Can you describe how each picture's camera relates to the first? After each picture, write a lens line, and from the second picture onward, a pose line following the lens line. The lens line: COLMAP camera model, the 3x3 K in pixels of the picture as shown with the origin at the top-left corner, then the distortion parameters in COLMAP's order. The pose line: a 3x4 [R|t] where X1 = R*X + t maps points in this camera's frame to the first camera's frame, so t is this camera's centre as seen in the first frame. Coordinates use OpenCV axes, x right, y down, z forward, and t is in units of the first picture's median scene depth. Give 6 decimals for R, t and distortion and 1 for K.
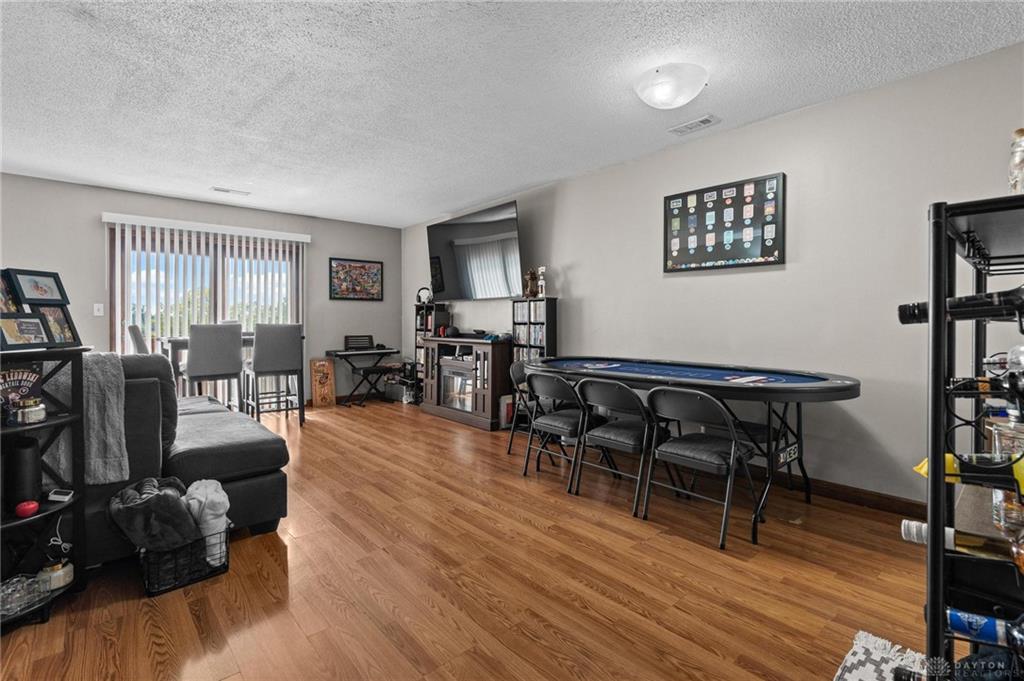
lens RADIAL K [[468.6, 0, 513.0], [0, 468.6, 324.1], [0, 0, 1]] dist [-0.008480, 0.002544]
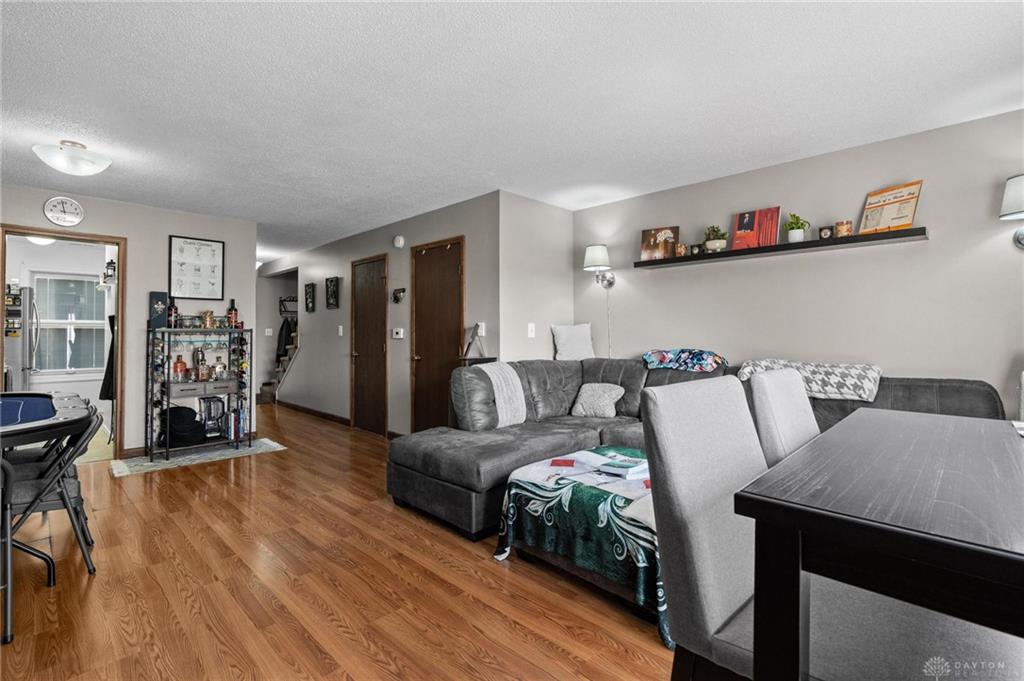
lens RADIAL K [[468.6, 0, 518.0], [0, 468.6, 331.2], [0, 0, 1]] dist [-0.008480, 0.002544]
pose [[-0.997375, 0.002195, -0.072374, -0.511218], [0.002413, 0.999993, -0.002920, -0.033817], [0.072367, -0.003087, -0.997373, 1.583866]]
